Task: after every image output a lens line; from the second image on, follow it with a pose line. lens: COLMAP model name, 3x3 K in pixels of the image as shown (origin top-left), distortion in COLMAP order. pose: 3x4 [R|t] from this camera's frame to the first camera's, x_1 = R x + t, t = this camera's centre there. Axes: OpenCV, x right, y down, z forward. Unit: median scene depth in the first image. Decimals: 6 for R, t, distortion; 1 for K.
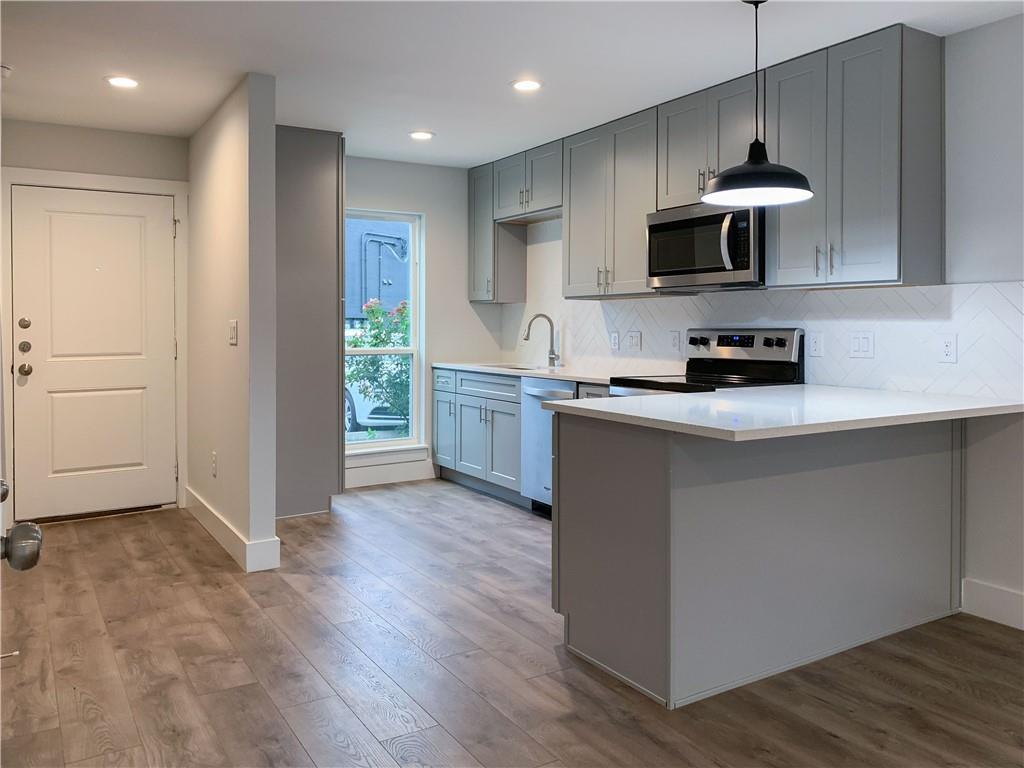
lens RADIAL K [[783.3, 0, 494.1], [0, 783.3, 328.8], [0, 0, 1]] dist [0.085229, -0.090388]
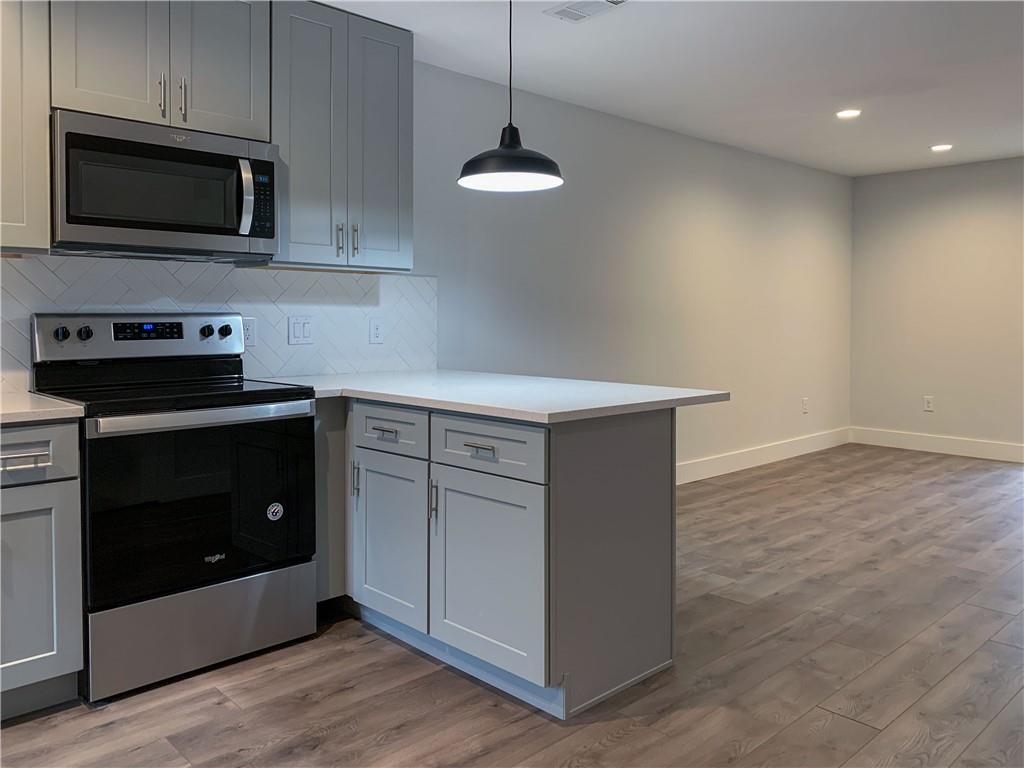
lens RADIAL K [[806.3, 0, 508.8], [0, 806.3, 329.8], [0, 0, 1]] dist [0.009691, -0.005359]
pose [[-0.212593, -0.018442, 0.976967, -0.413157], [0.000417, 0.999820, 0.018964, 0.000720], [-0.977141, 0.004439, -0.212547, 0.751126]]
